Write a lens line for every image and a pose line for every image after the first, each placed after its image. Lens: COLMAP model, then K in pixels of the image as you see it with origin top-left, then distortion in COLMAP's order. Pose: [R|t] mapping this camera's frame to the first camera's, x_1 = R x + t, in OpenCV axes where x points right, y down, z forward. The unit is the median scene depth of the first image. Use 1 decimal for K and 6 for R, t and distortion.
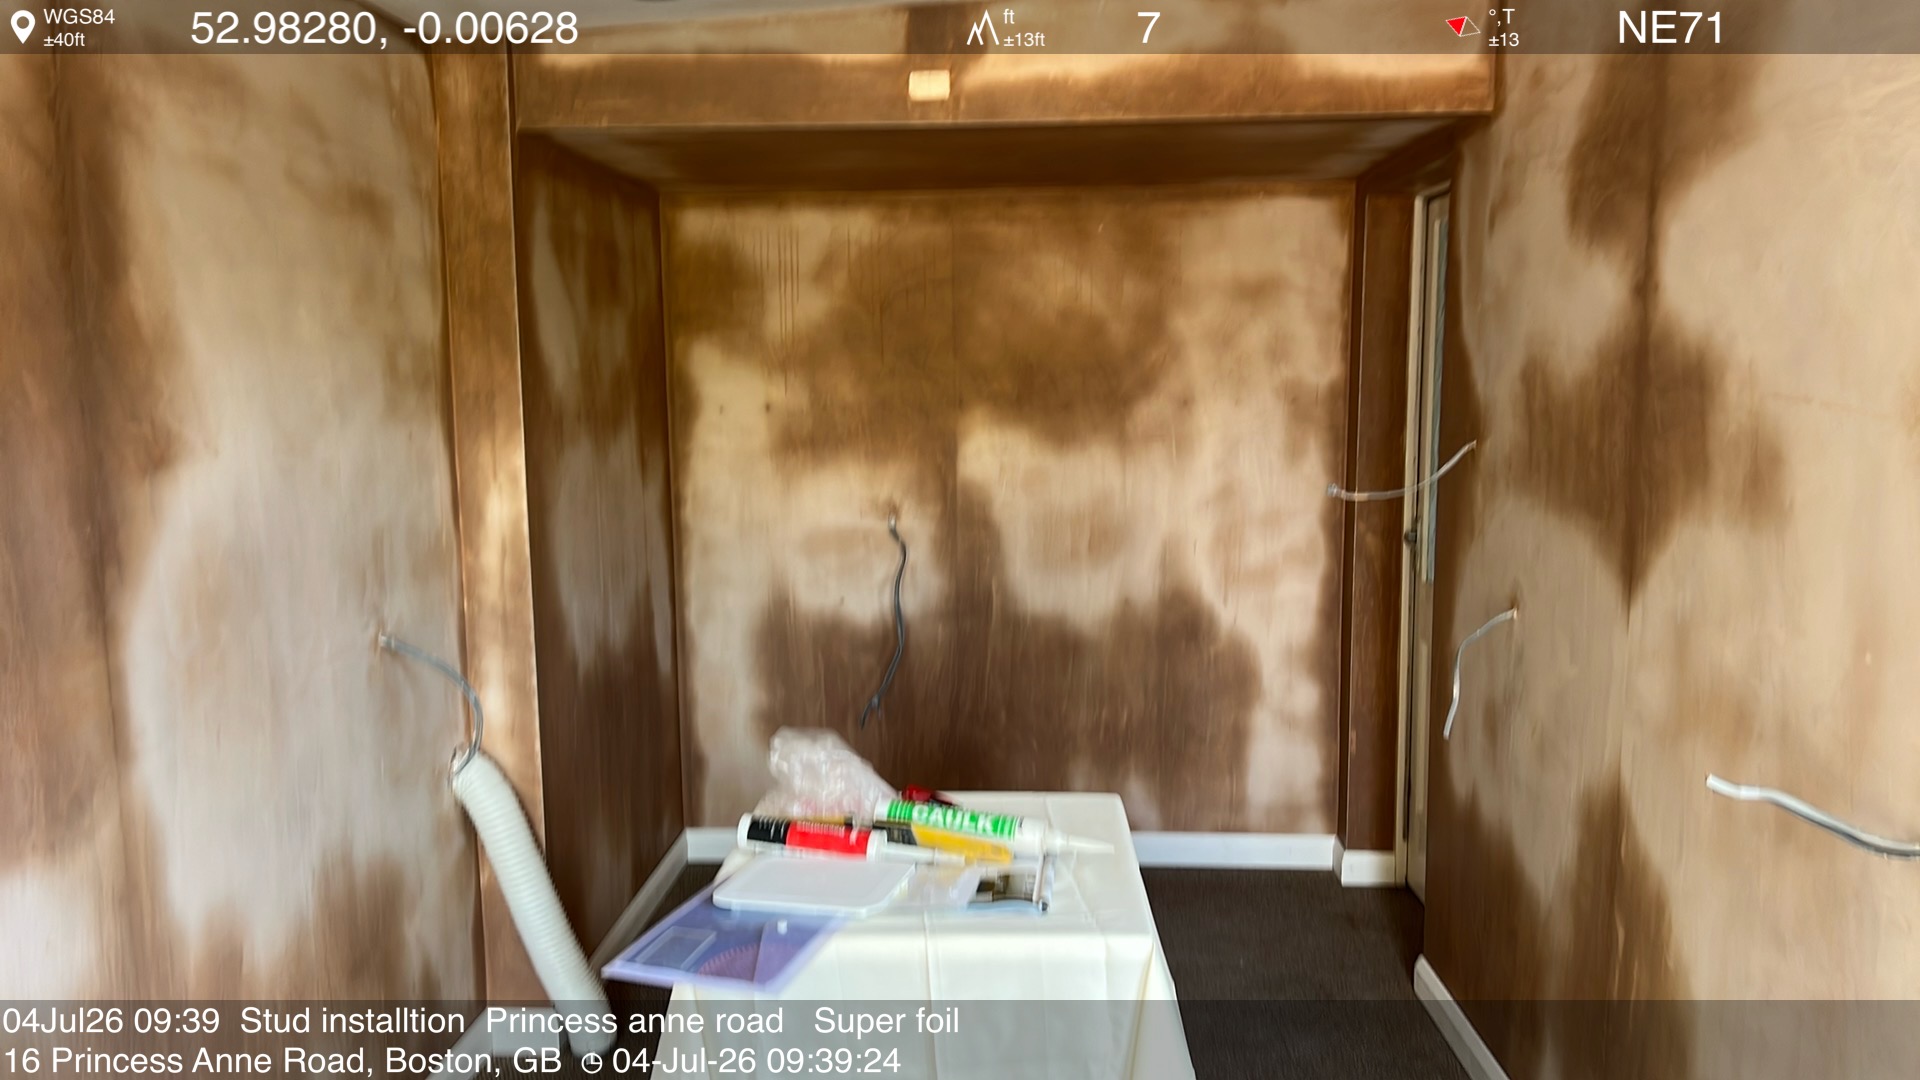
lens RADIAL K [[1377.0, 0, 964.2], [0, 1377.0, 540.2], [0, 0, 1]] dist [0.035173, -0.022008]
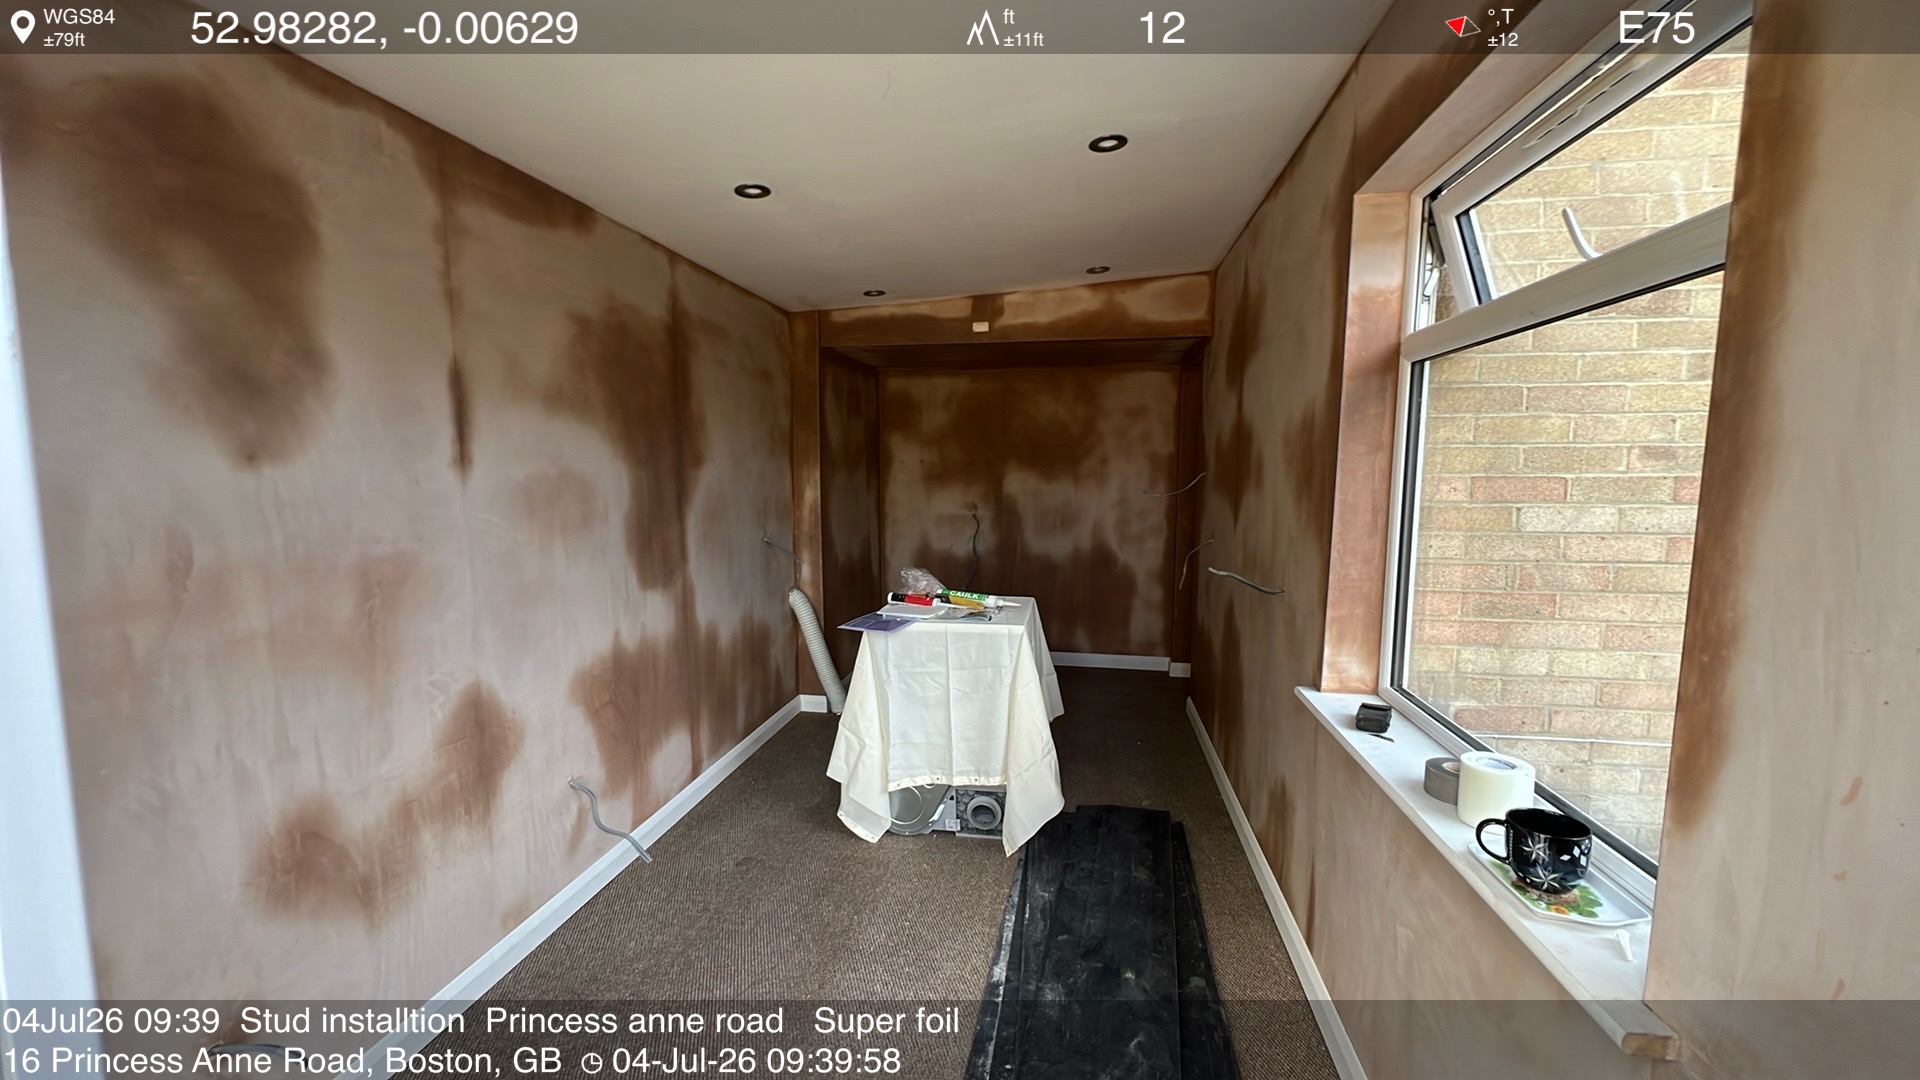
lens RADIAL K [[732.1, 0, 956.9], [0, 732.1, 534.9], [0, 0, 1]] dist [-0.002884, 0.000145]
pose [[0.991621, 0.022112, -0.127272, 0.089953], [-0.025425, 0.999377, -0.024471, 0.066682], [0.126652, 0.027501, 0.991566, -0.254379]]
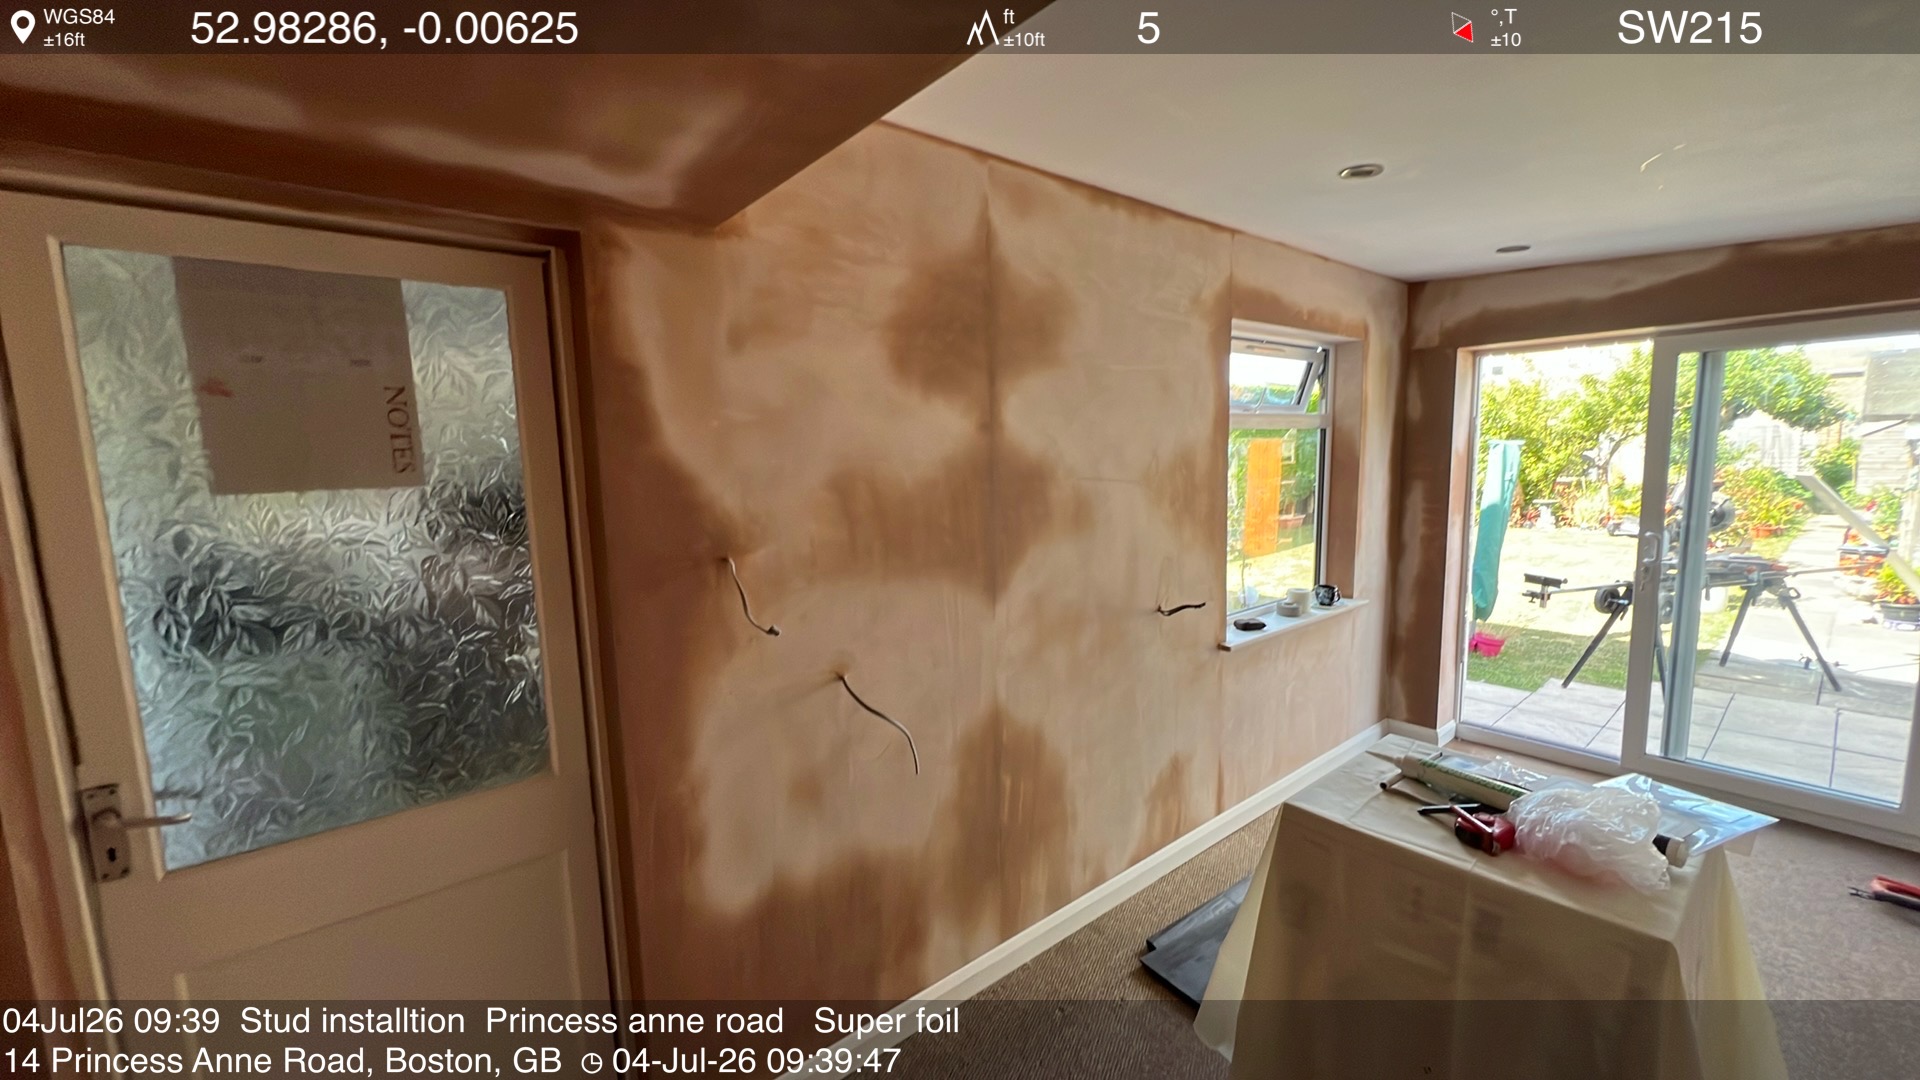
lens RADIAL K [[732.1, 0, 959.2], [0, 732.1, 544.2], [0, 0, 1]] dist [-0.002884, 0.000145]
pose [[-0.650982, -0.063279, 0.756451, -0.118960], [0.127459, 0.973259, 0.191104, -0.134886], [-0.748316, 0.220821, -0.625509, 1.012697]]
